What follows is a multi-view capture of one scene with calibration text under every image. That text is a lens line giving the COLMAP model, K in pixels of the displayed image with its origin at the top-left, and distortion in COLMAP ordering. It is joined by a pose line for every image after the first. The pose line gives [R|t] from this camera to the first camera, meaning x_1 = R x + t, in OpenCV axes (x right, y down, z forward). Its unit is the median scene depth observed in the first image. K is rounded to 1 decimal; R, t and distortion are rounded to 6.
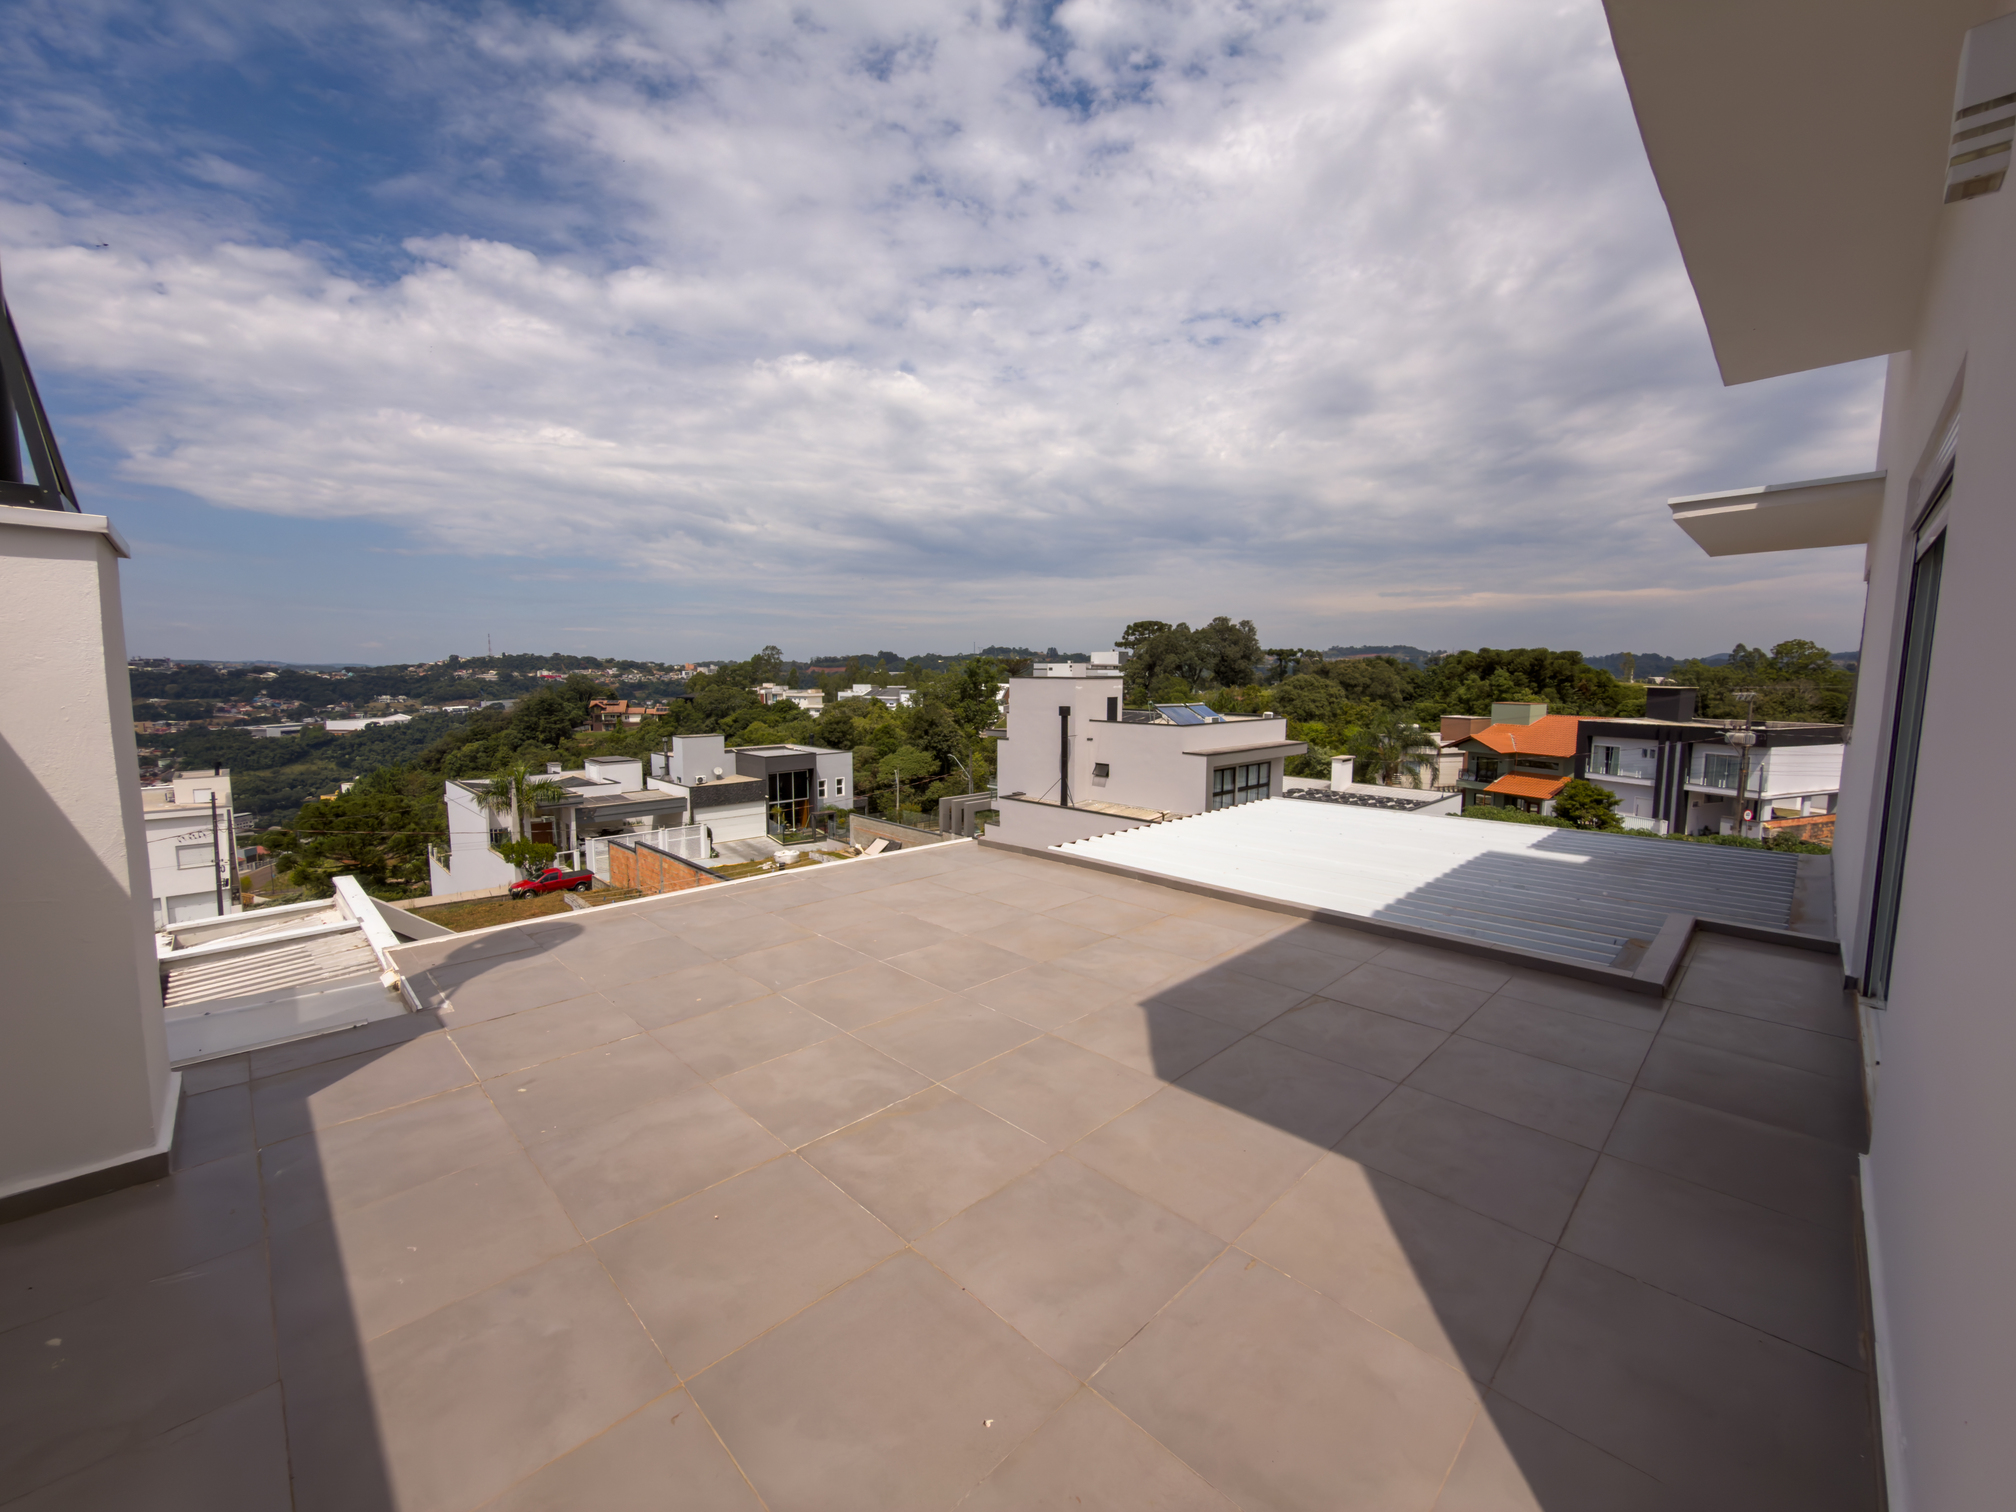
lens RADIAL K [[804.0, 0, 1006.3], [0, 804.0, 755.7], [0, 0, 1]] dist [-0.002159, -0.000052]
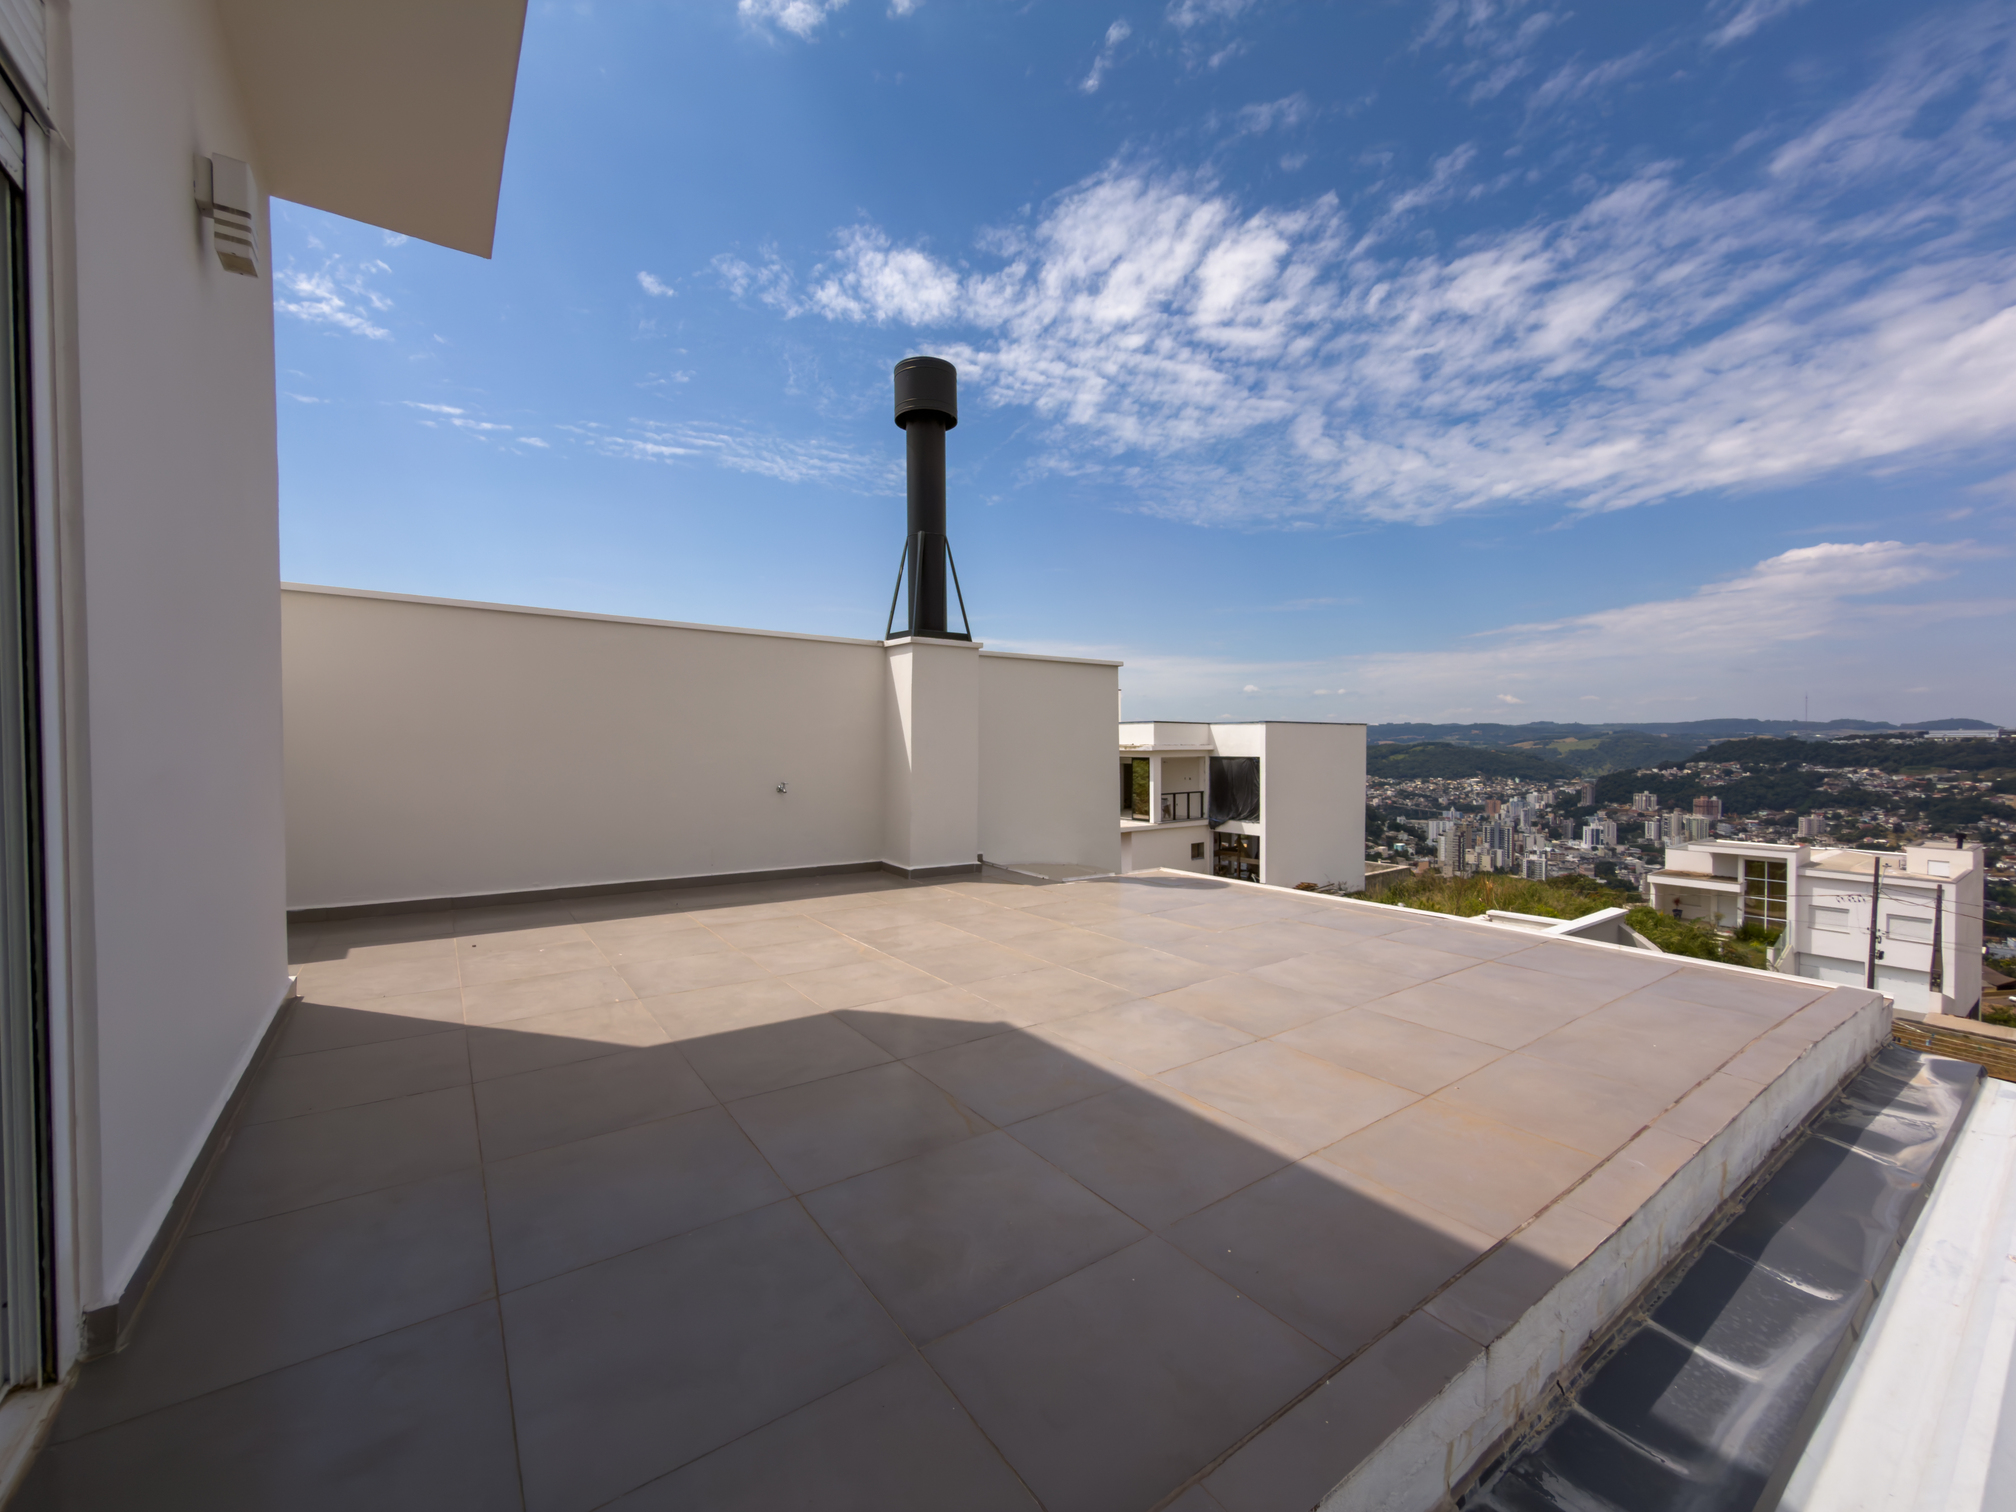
lens RADIAL K [[804.0, 0, 1006.3], [0, 804.0, 755.7], [0, 0, 1]] dist [-0.002159, -0.000052]
pose [[-0.156394, 0.014325, -0.987591, 0.916595], [-0.099439, 0.994586, 0.030173, 0.001983], [0.982676, 0.102924, -0.154123, 1.010460]]
